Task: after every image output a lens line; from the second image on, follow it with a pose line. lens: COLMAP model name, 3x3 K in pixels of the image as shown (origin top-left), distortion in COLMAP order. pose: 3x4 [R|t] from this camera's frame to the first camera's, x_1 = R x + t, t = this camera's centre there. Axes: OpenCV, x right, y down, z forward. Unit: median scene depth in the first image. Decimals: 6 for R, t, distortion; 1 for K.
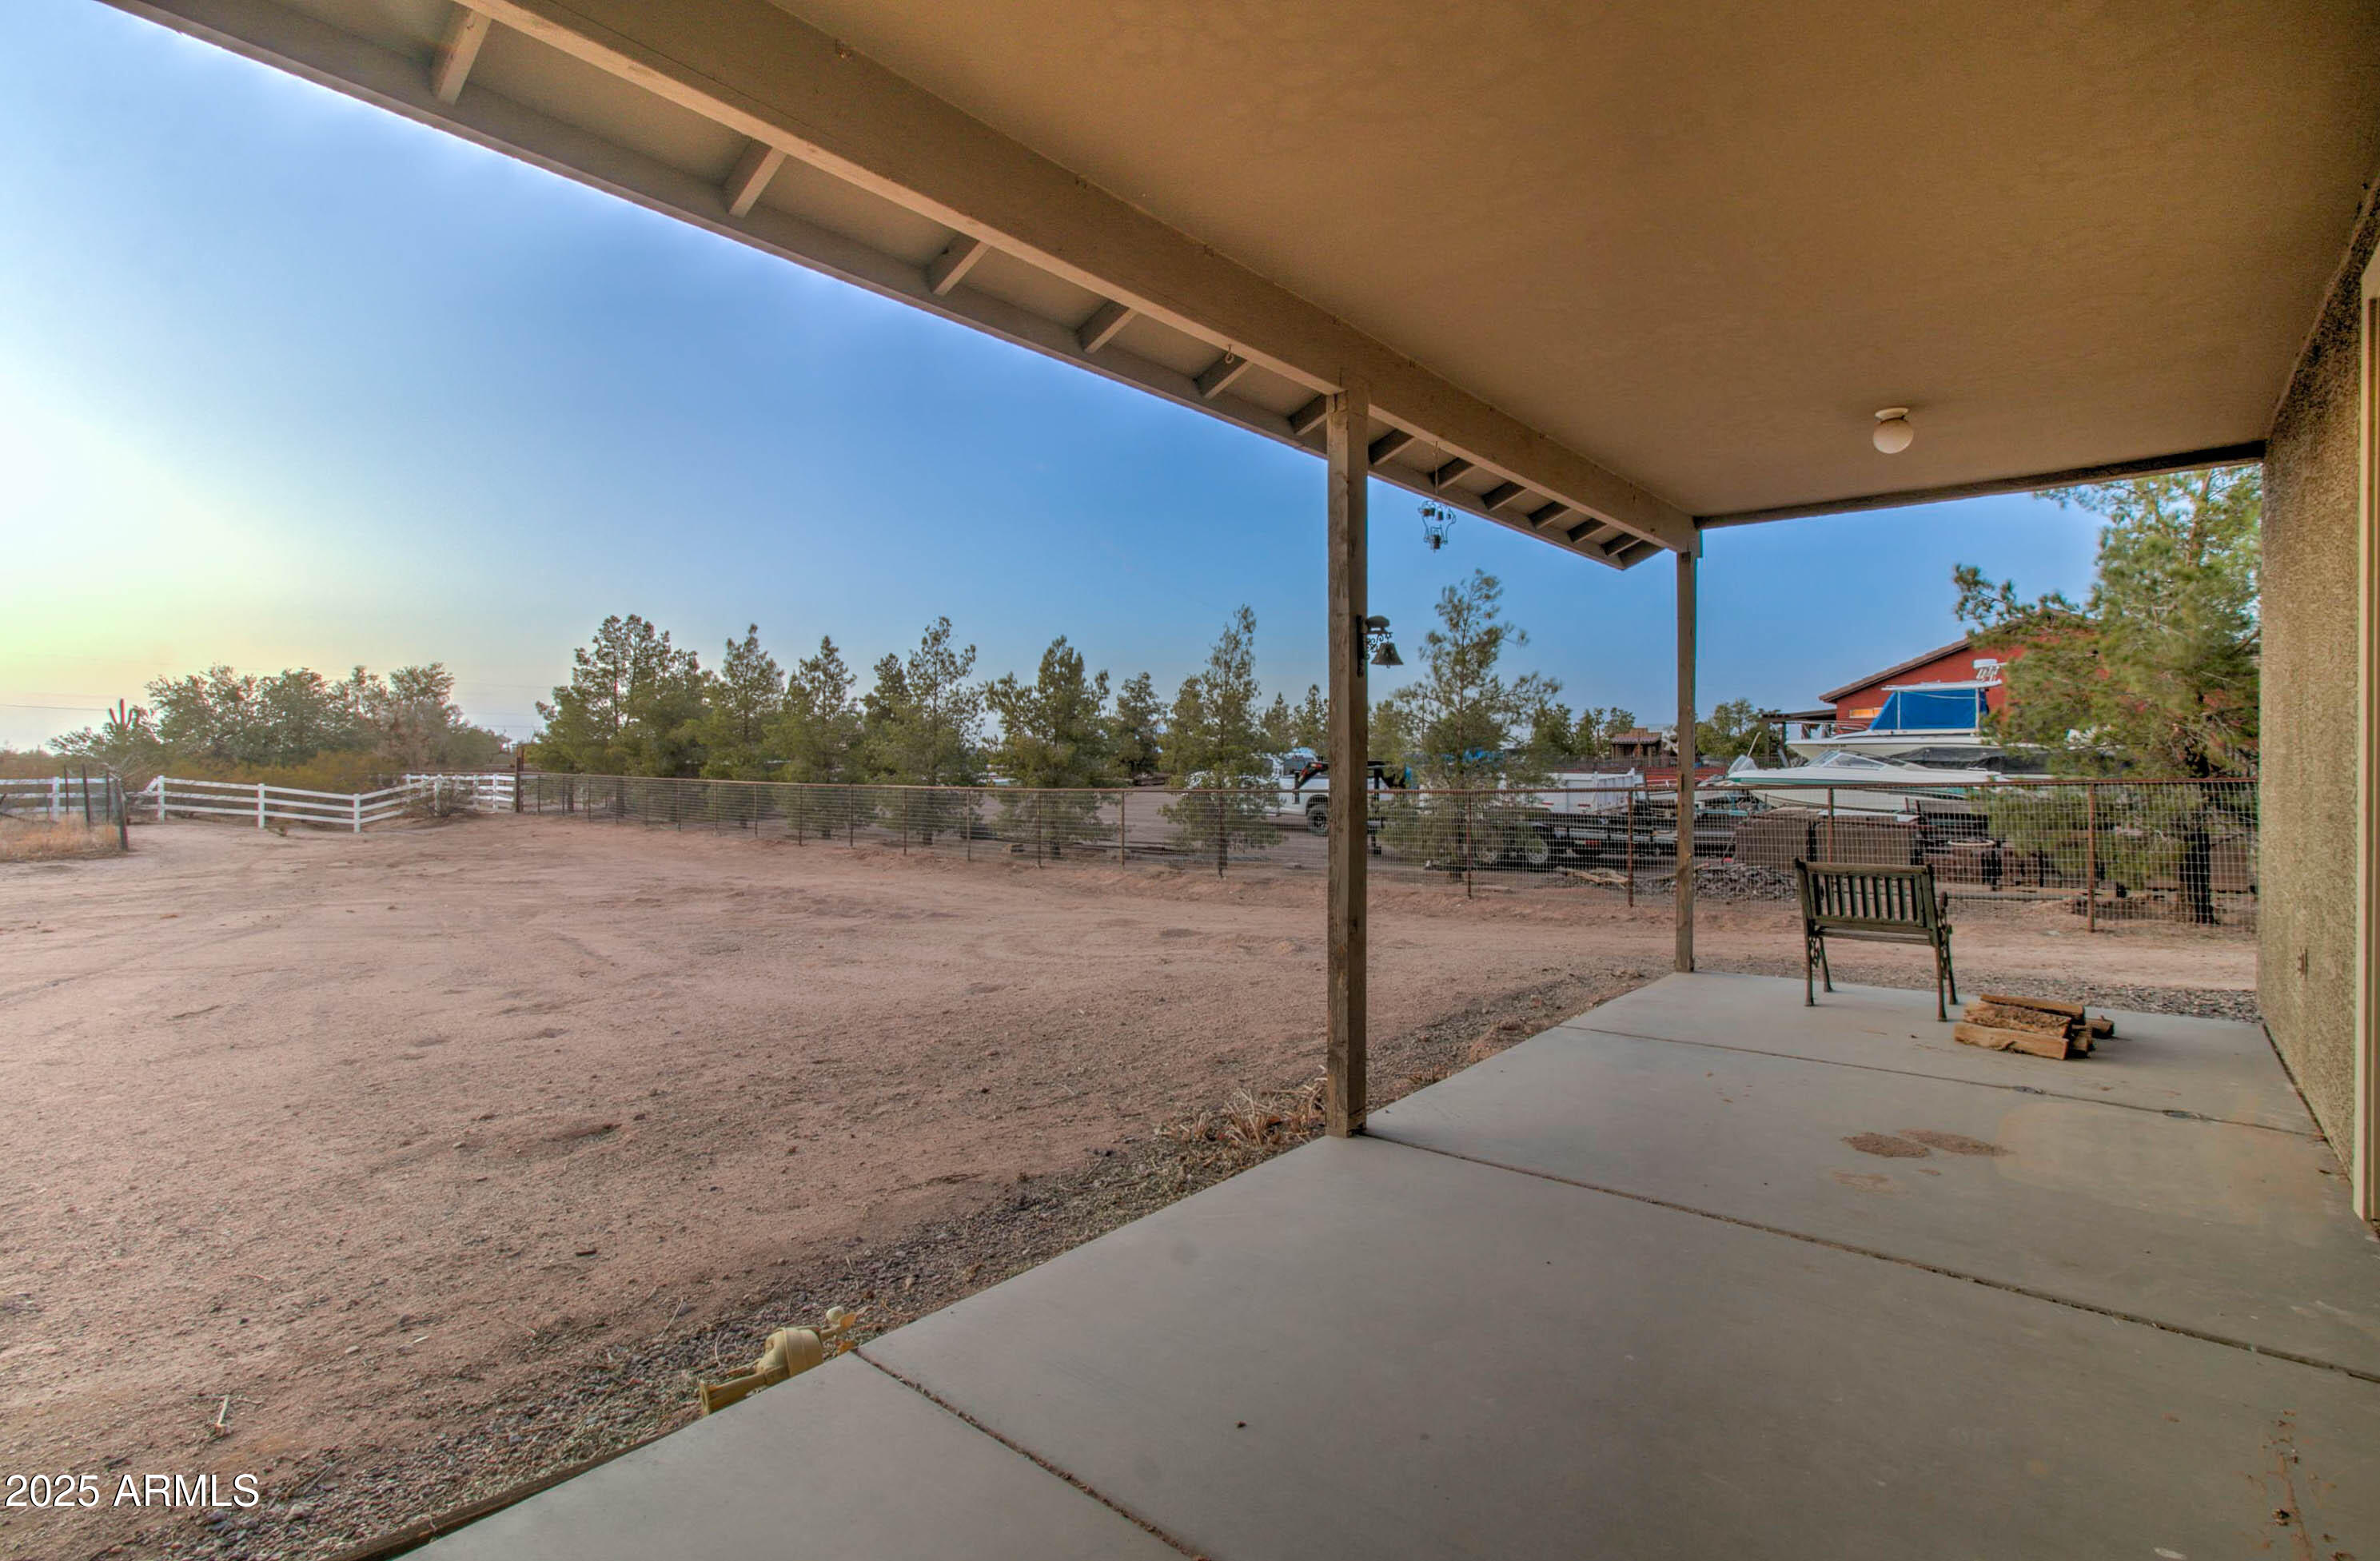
lens RADIAL K [[1159.5, 0, 1190.0], [0, 1159.5, 780.5], [0, 0, 1]] dist [-0.000172, -0.000235]
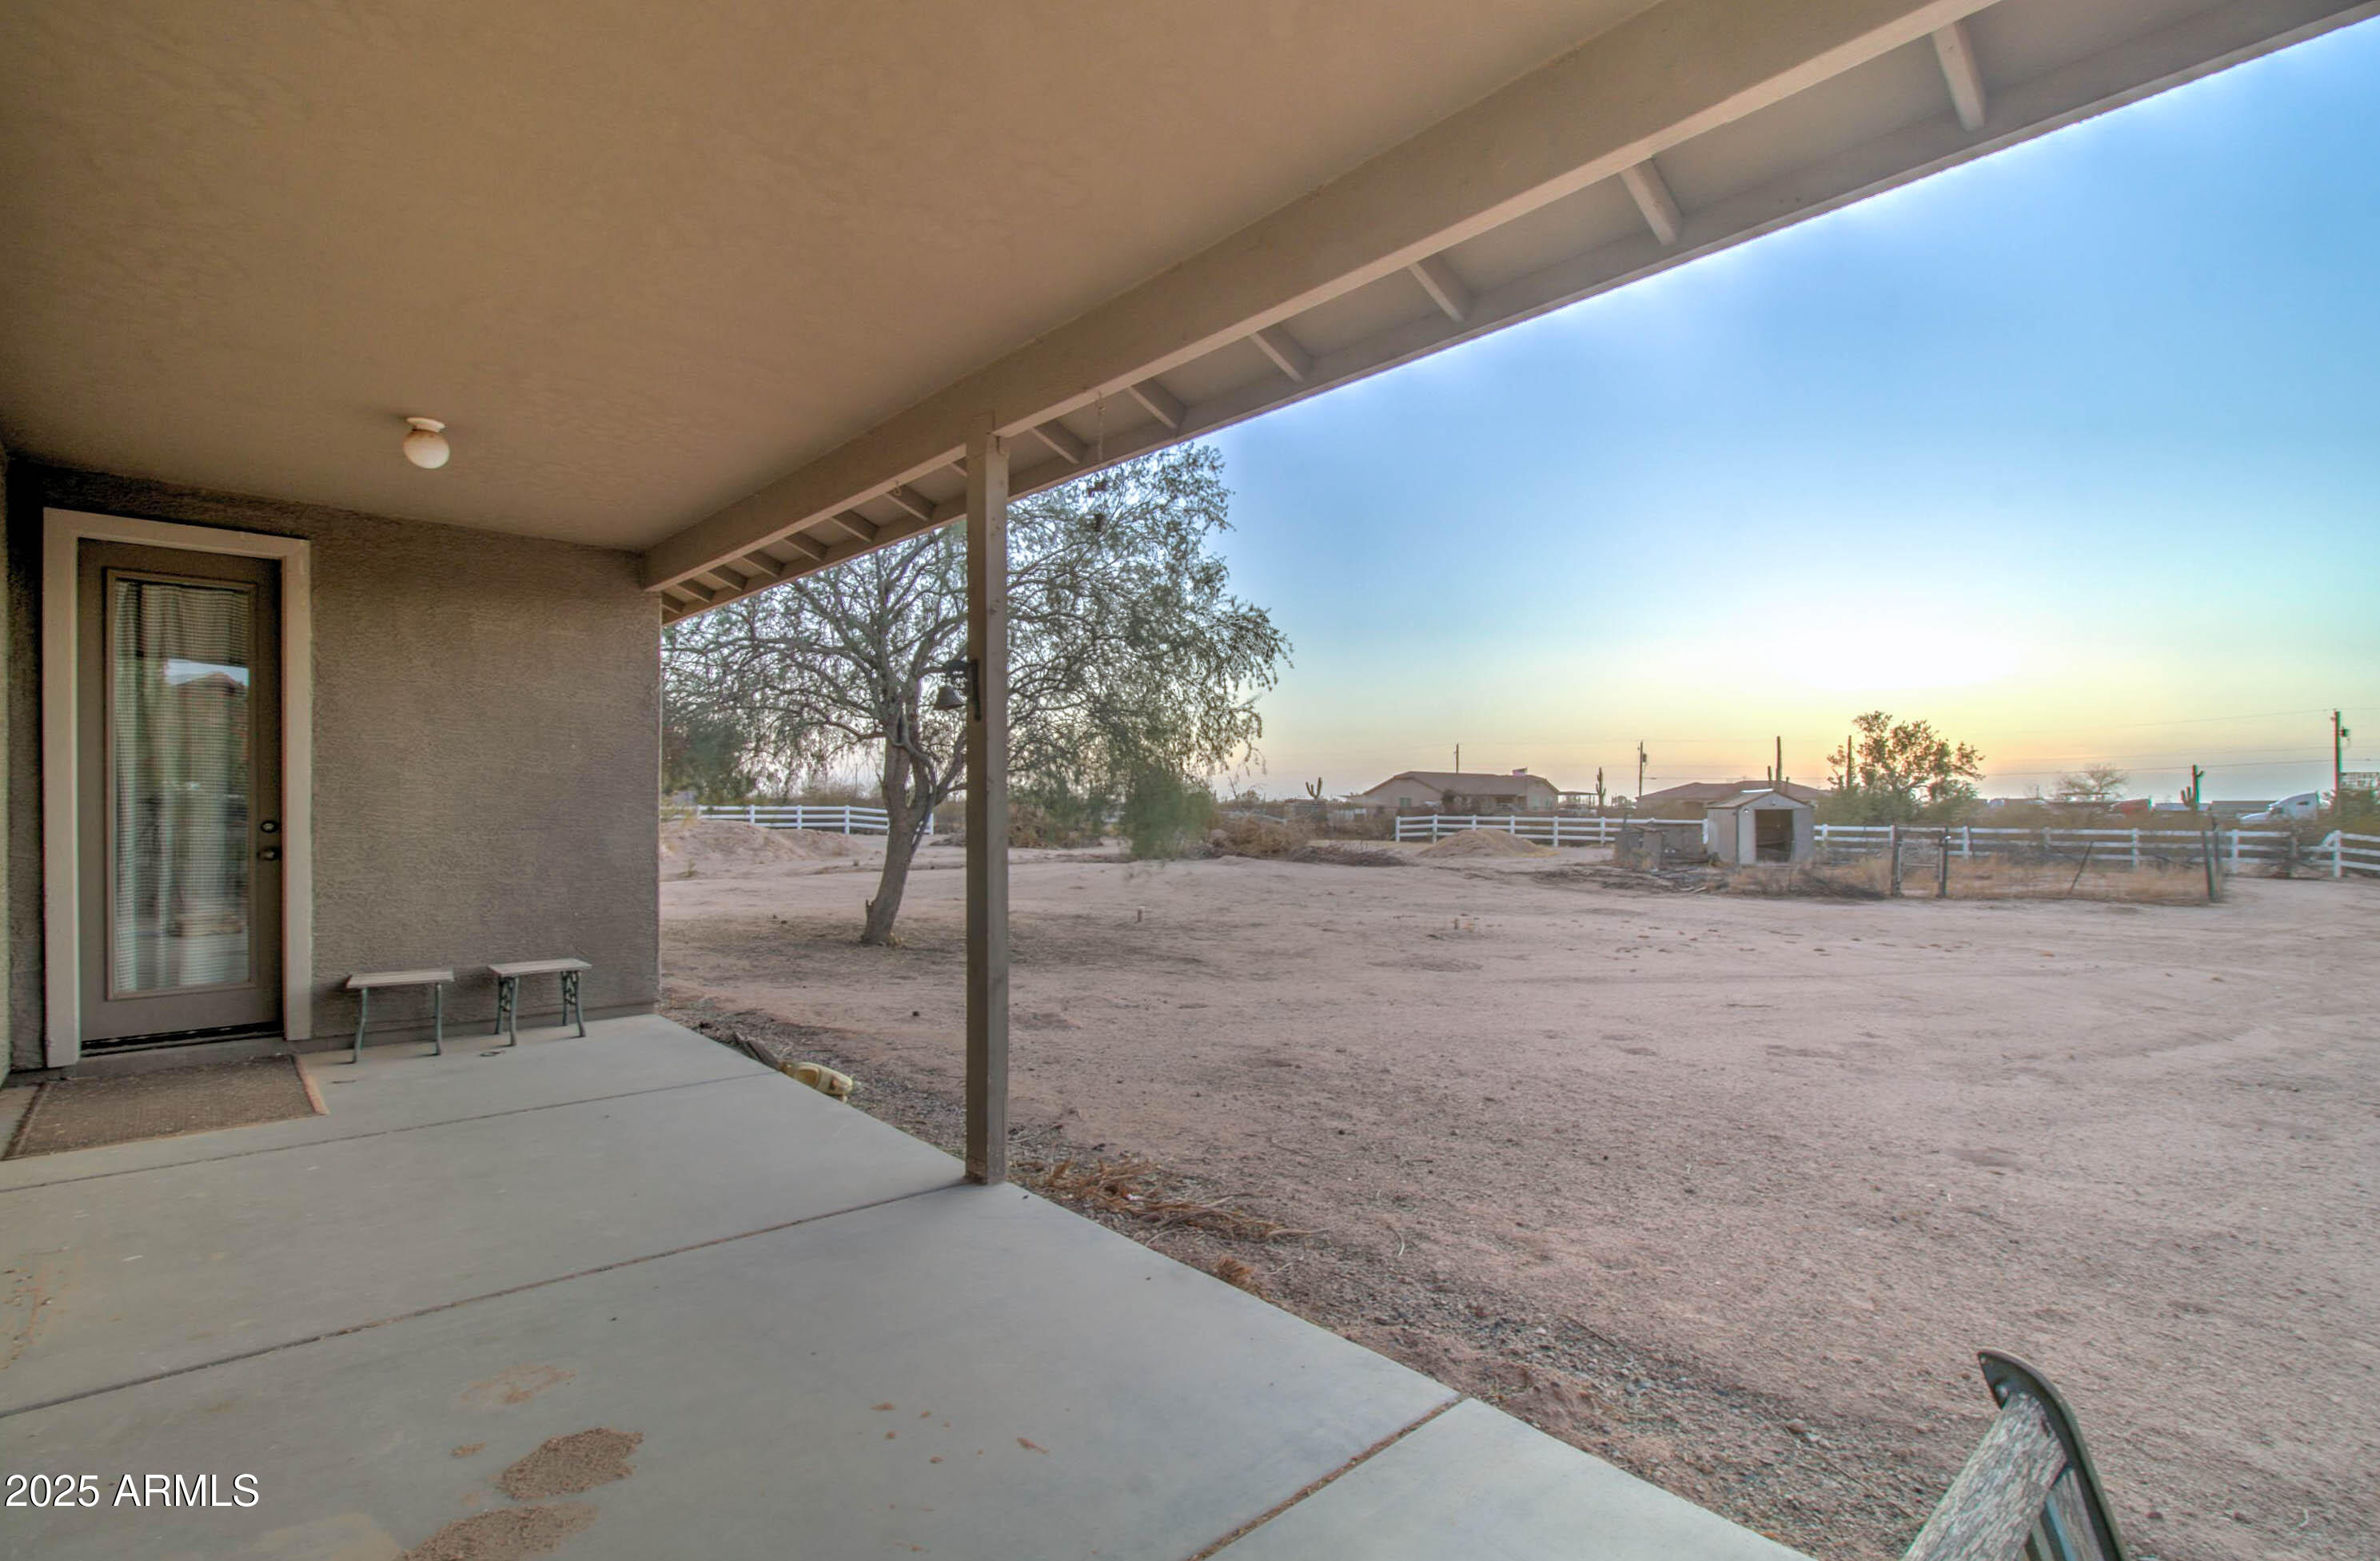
lens RADIAL K [[1103.6, 0, 1190.1], [0, 1103.6, 880.8], [0, 0, 1]] dist [0.002663, 0.000399]
pose [[-0.158396, 0.064523, -0.985265, 0.799776], [-0.023040, 0.997349, 0.069019, -0.019216], [0.987107, 0.033633, -0.156490, 1.022241]]
